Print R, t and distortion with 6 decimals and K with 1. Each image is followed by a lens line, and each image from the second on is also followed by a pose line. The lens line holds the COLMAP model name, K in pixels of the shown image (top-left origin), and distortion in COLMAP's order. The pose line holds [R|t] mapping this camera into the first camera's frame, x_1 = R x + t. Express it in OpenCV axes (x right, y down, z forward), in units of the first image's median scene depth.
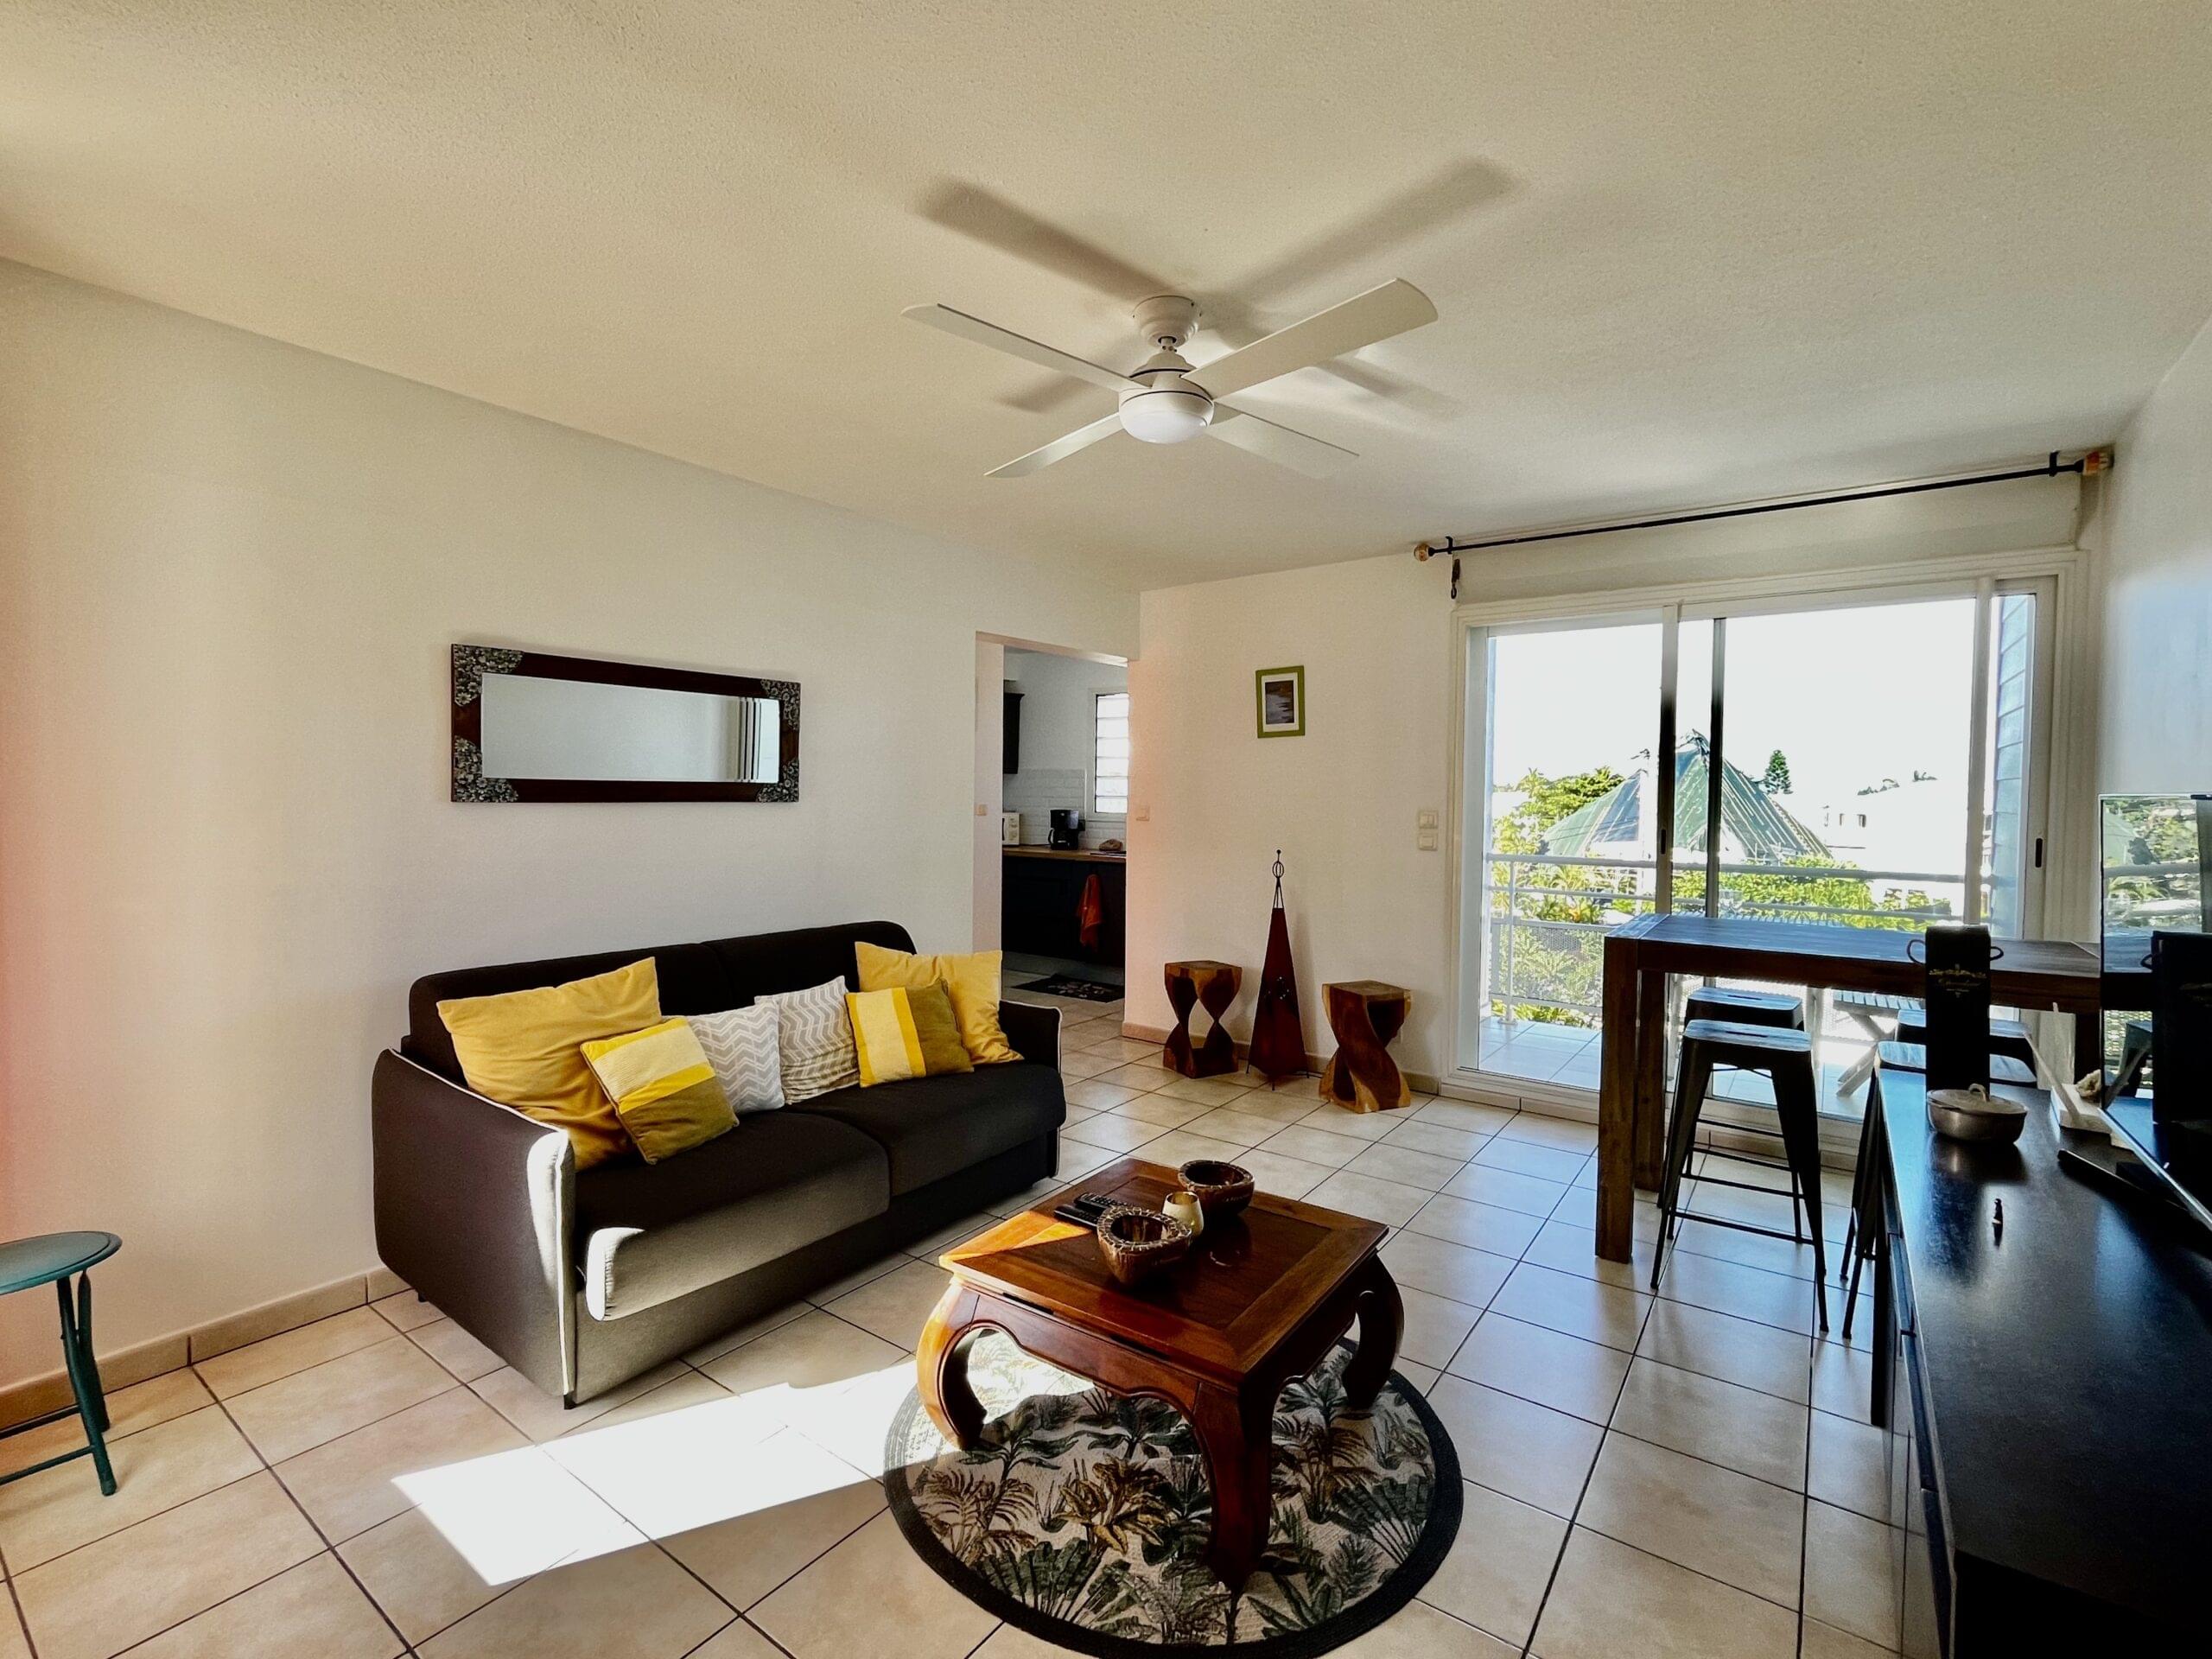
lens RADIAL K [[999.7, 0, 1099.3], [0, 999.7, 816.8], [0, 0, 1]] dist [-0.005195, 0.002399]
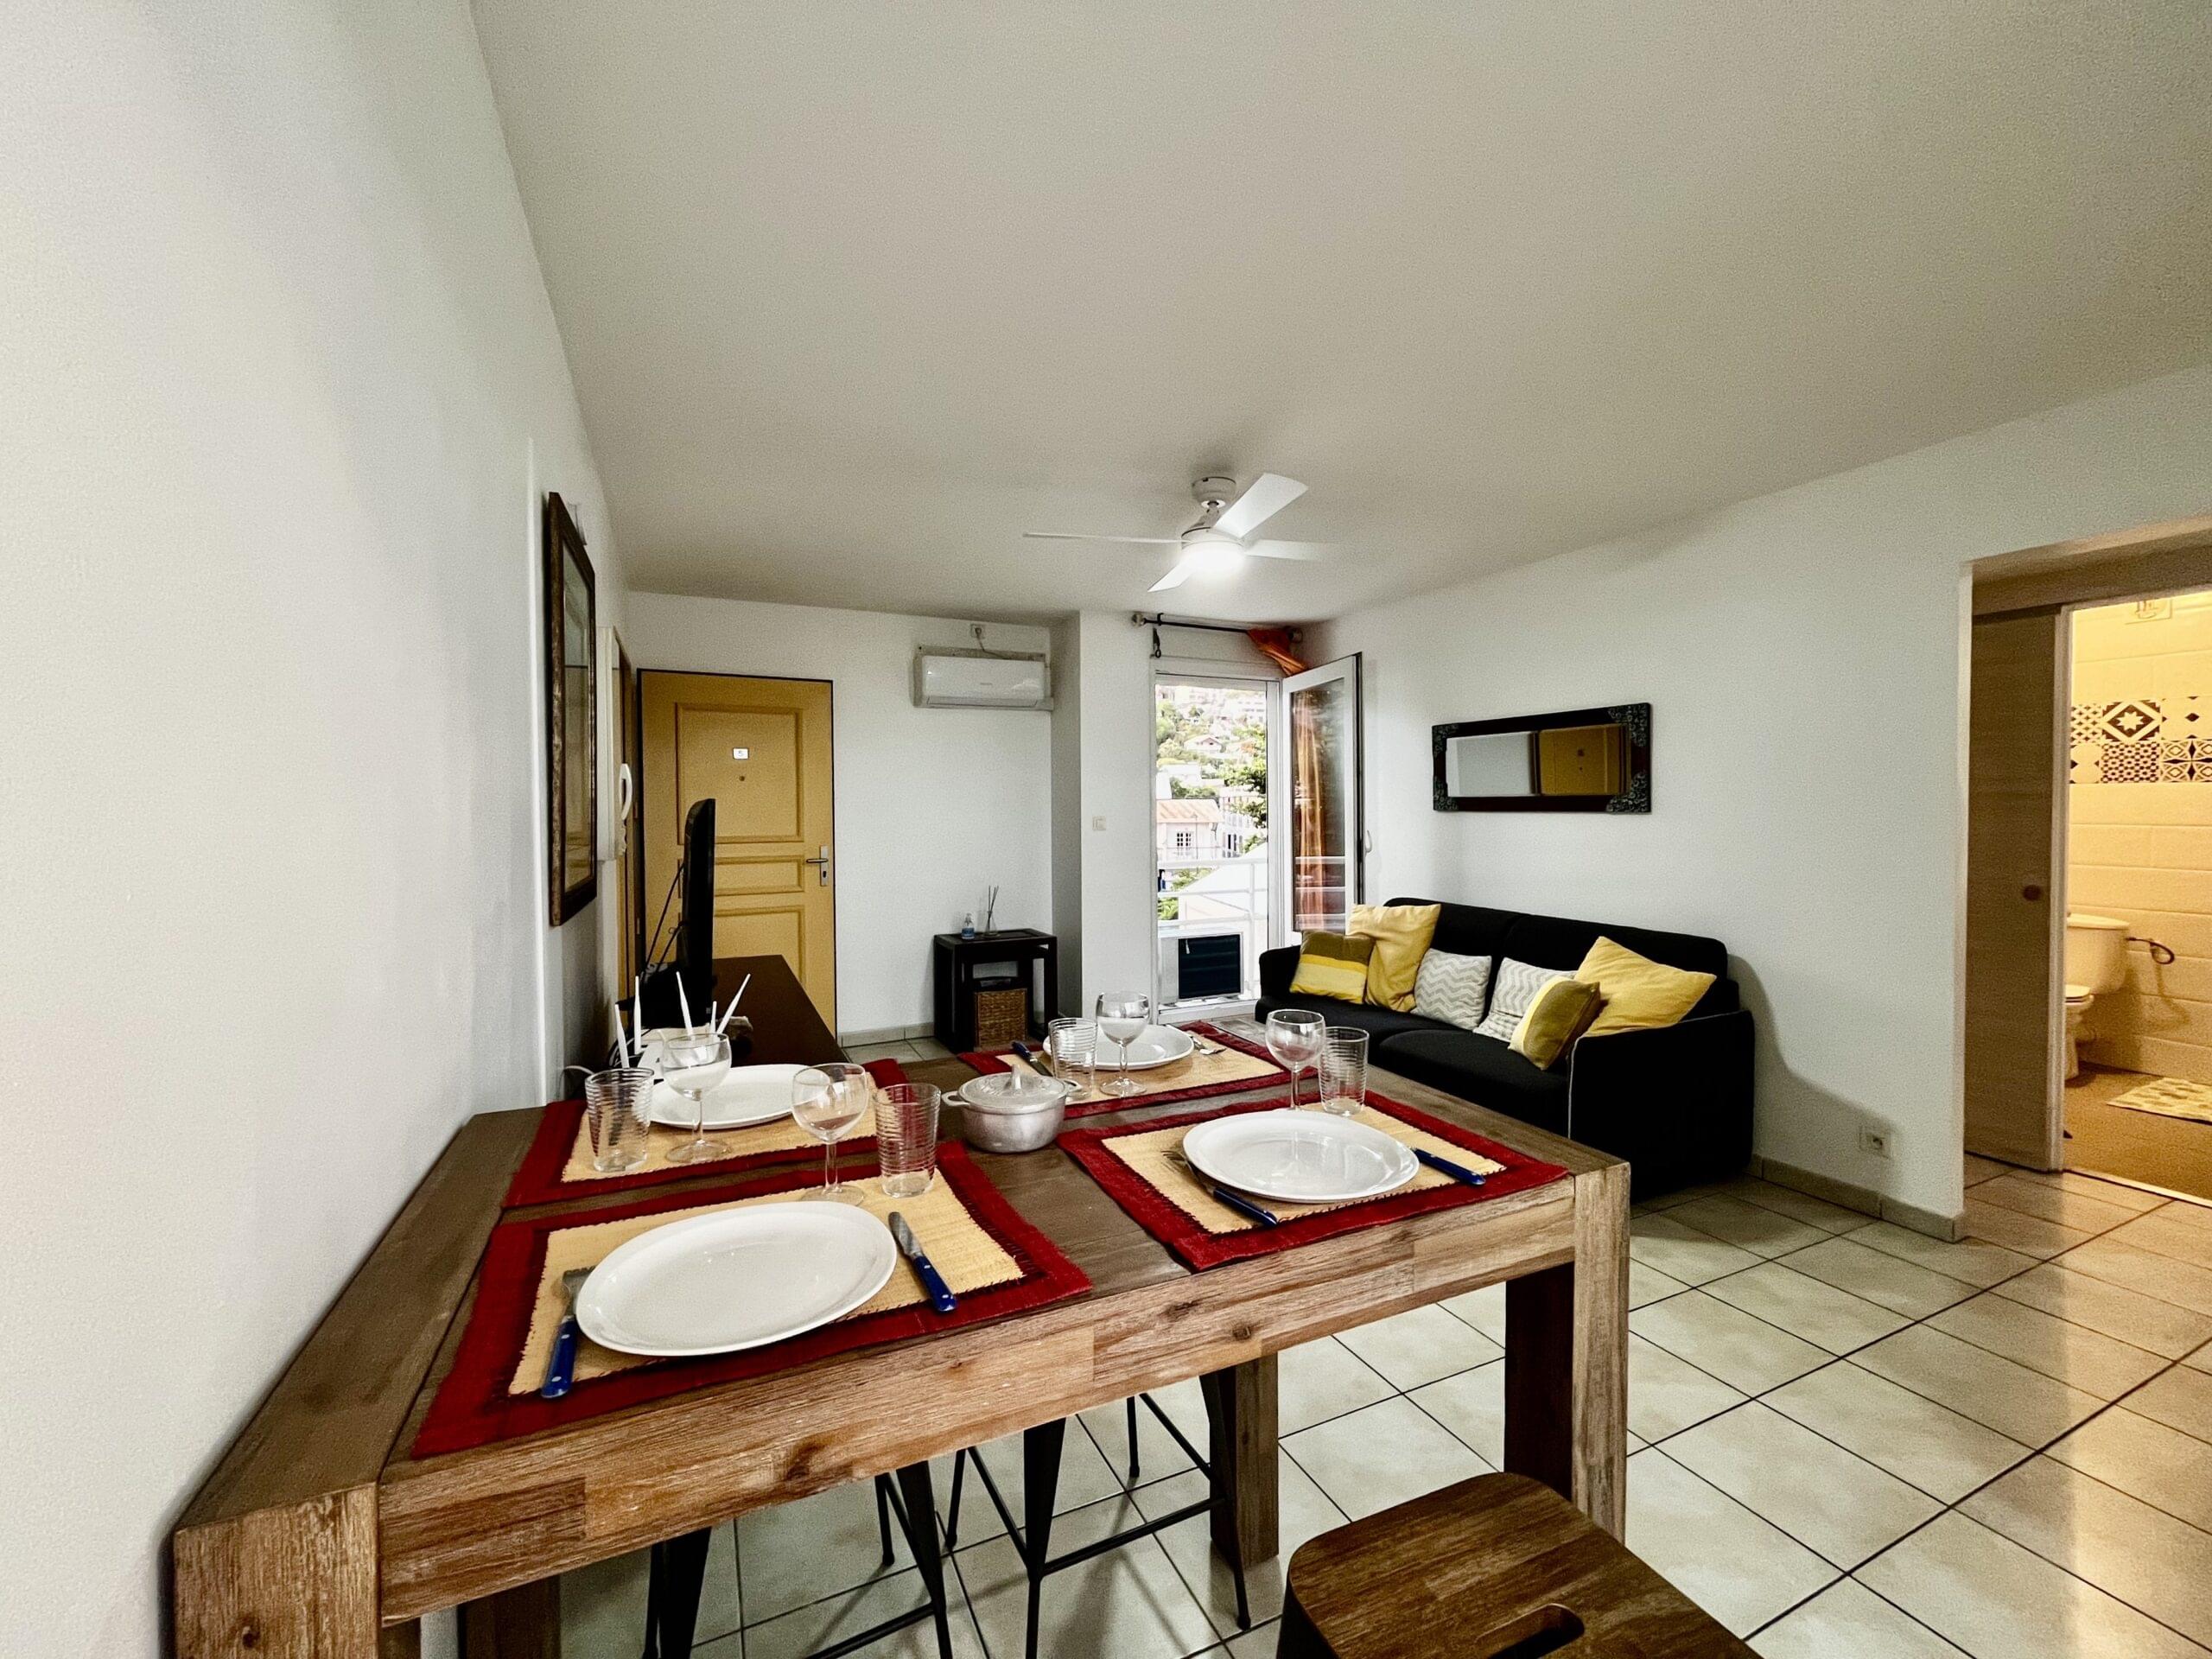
lens RADIAL K [[899.1, 0, 1102.0], [0, 899.1, 820.4], [0, 0, 1]] dist [0.000113, -0.000401]
pose [[-0.489998, 0.013087, -0.871626, 0.868063], [-0.017245, 0.999546, 0.024703, -0.020469], [0.871553, 0.027136, -0.489549, 0.978872]]
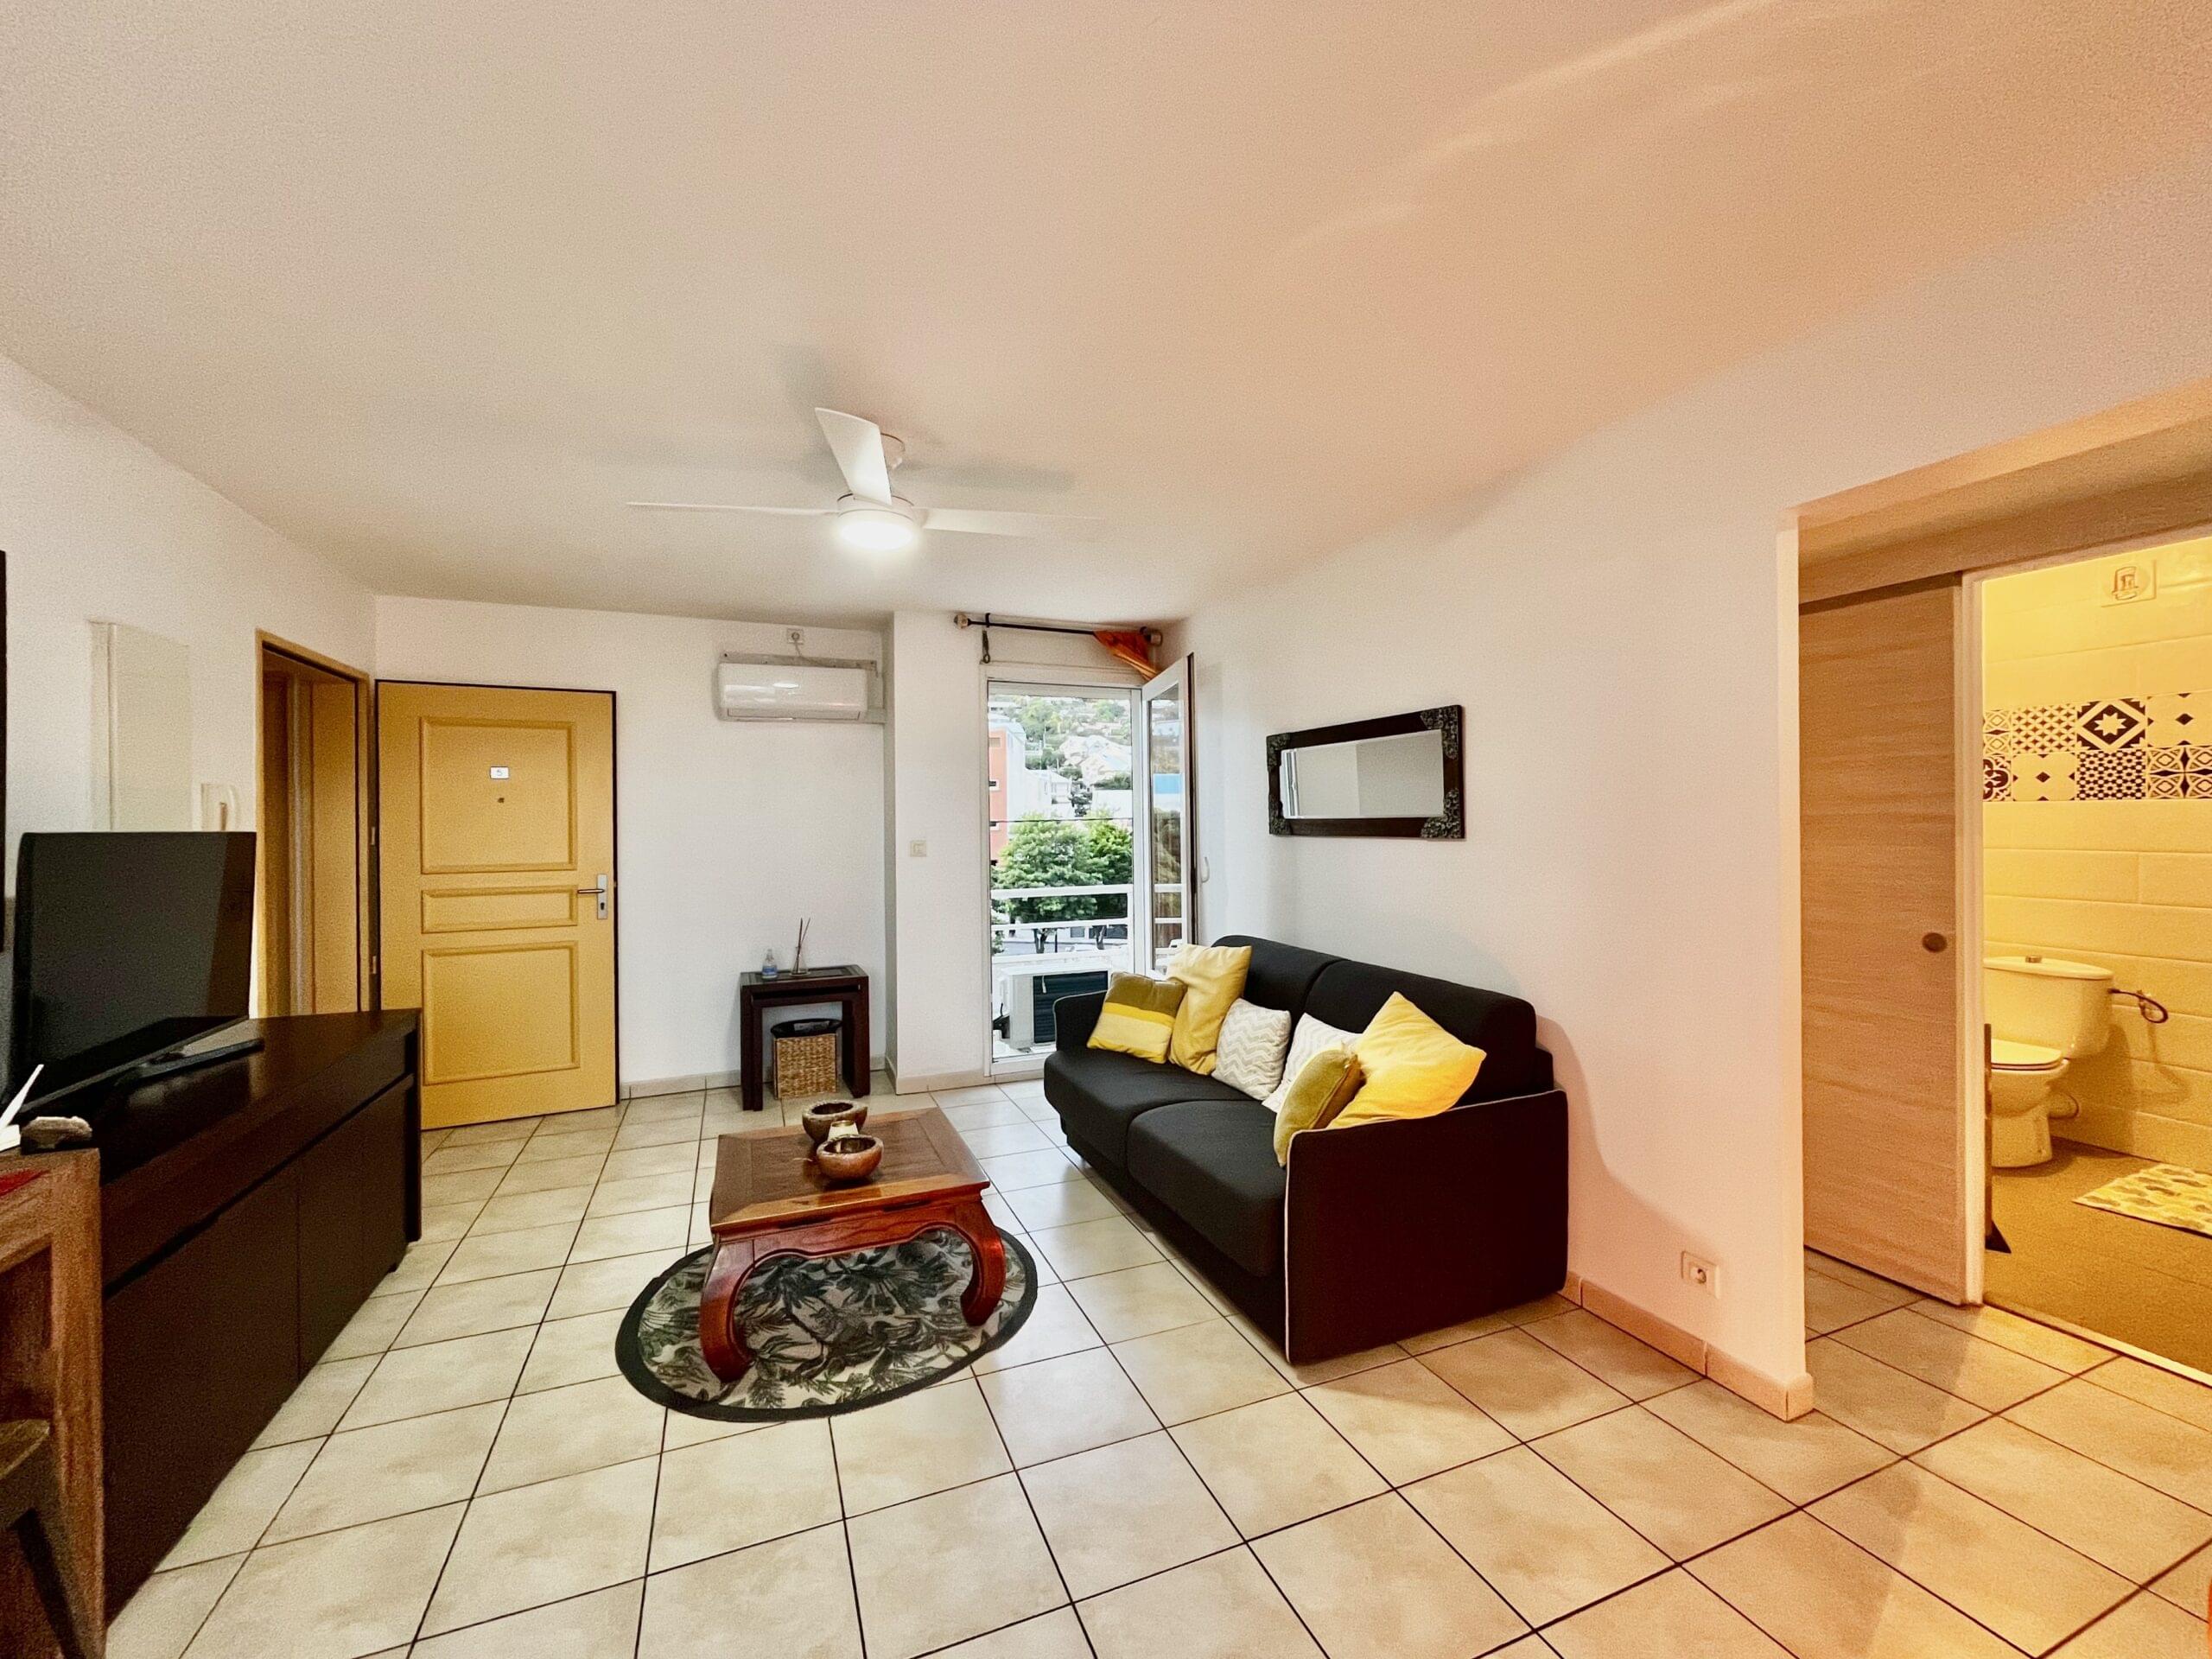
lens RADIAL K [[899.1, 0, 1098.1], [0, 899.1, 819.9], [0, 0, 1]] dist [0.000113, -0.000401]
pose [[-0.529553, -0.002379, -0.848273, 0.565268], [-0.014336, 0.999878, 0.006145, -0.032685], [0.848155, 0.015415, -0.529523, 1.171054]]
